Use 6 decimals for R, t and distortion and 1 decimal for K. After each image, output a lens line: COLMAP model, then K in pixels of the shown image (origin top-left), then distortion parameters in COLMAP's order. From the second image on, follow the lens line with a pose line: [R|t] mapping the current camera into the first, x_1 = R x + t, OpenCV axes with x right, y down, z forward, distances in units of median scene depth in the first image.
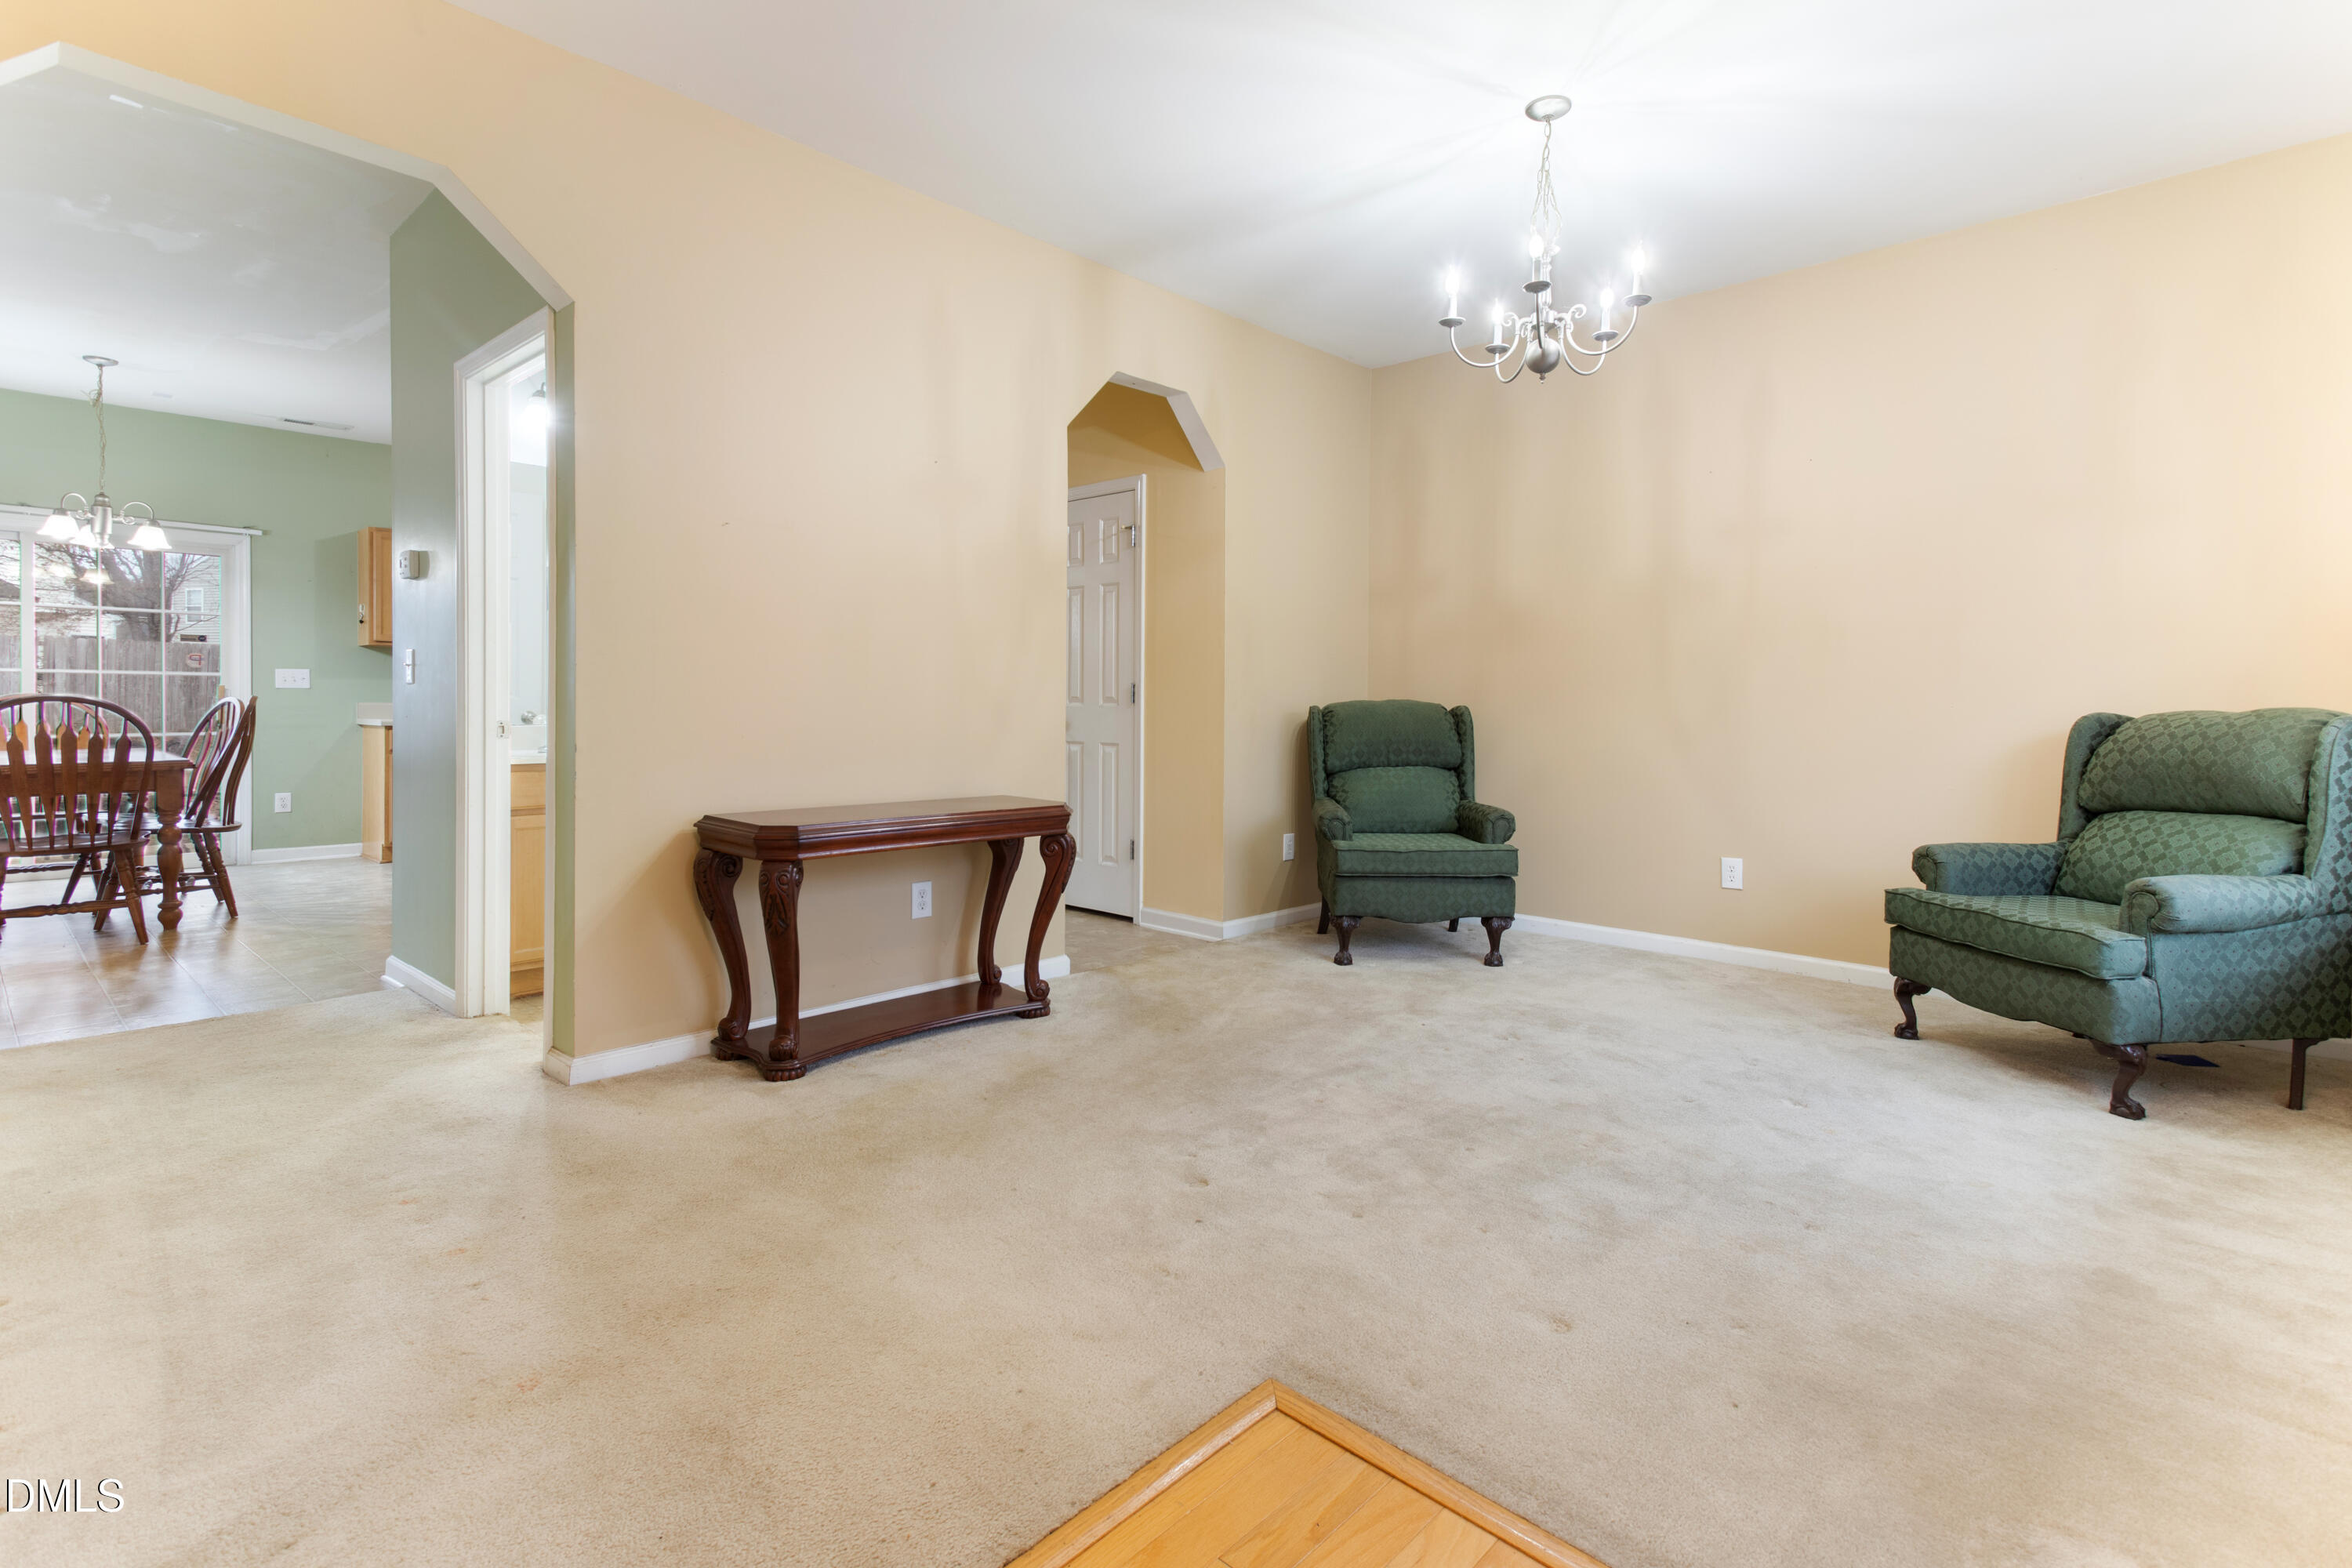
lens RADIAL K [[1083.3, 0, 1189.3], [0, 1083.3, 716.8], [0, 0, 1]] dist [-0.005196, 0.001872]
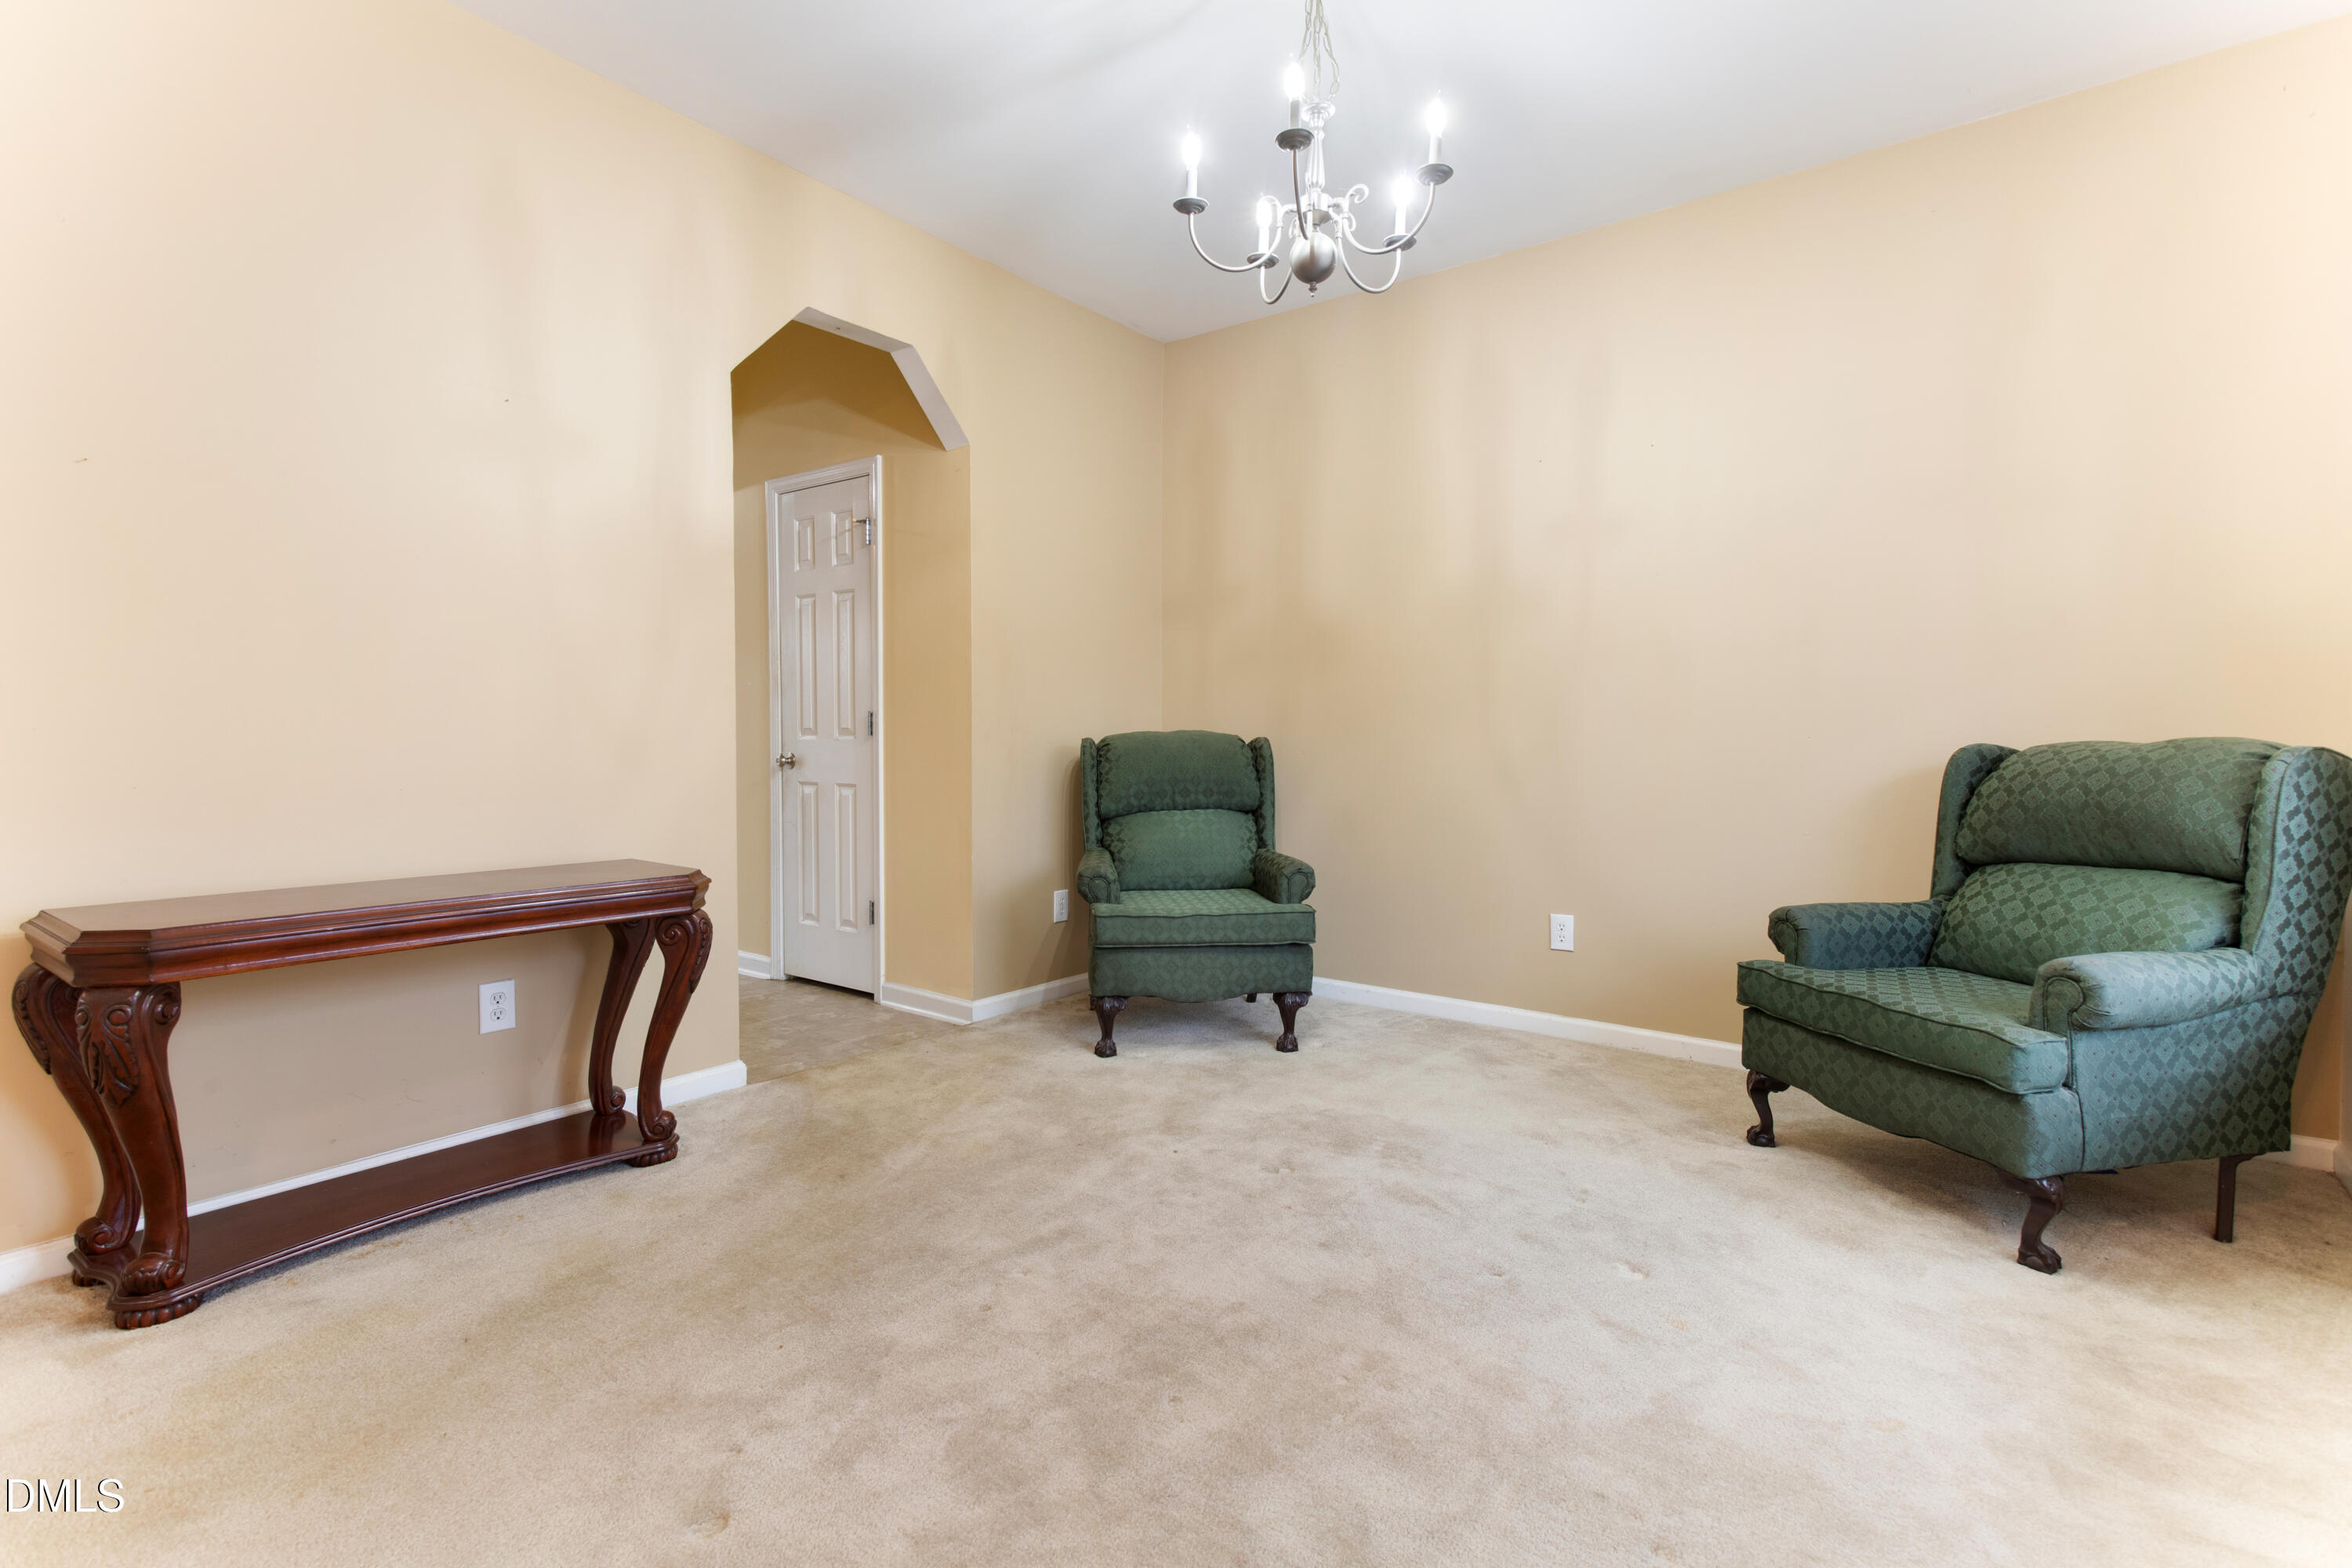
lens RADIAL K [[1083.3, 0, 1172.9], [0, 1083.3, 779.8], [0, 0, 1]] dist [-0.005196, 0.001872]
pose [[0.993526, -0.007517, 0.113355, 0.132459], [0.004234, 0.999565, 0.029173, -0.003238], [-0.113525, -0.028504, 0.993126, 0.248200]]
